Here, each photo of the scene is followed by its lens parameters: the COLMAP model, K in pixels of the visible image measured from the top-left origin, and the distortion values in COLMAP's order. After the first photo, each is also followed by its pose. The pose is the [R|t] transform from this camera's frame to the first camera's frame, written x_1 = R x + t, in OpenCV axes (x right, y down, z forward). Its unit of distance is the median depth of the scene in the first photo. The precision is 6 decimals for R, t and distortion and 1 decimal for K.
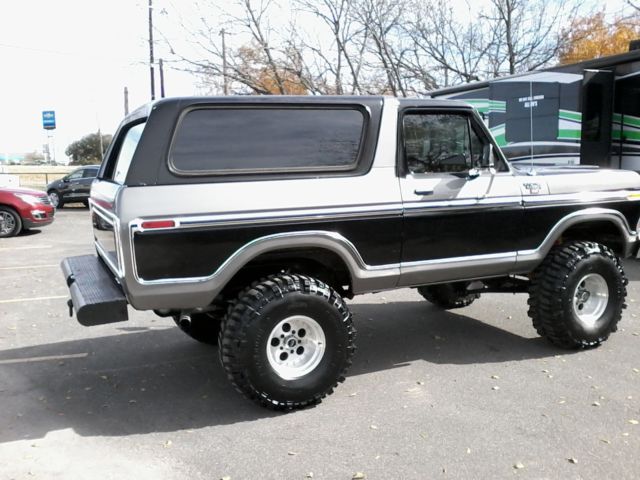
lens RADIAL K [[637.3, 0, 315.8], [0, 637.3, 237.9], [0, 0, 1]] dist [-0.028352, 0.000000]
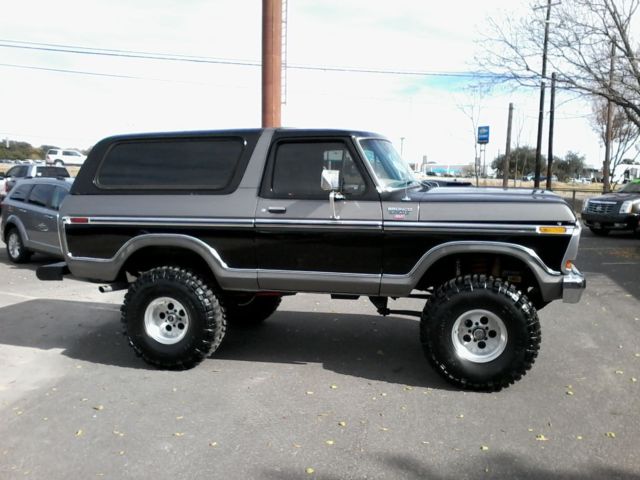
lens RADIAL K [[637.3, 0, 319.6], [0, 637.3, 237.6], [0, 0, 1]] dist [-0.028352, 0.000000]
pose [[0.780525, 0.080674, -0.619897, 0.958079], [-0.093805, 0.995525, 0.011446, -0.043181], [0.618047, 0.049216, 0.784599, 0.143397]]
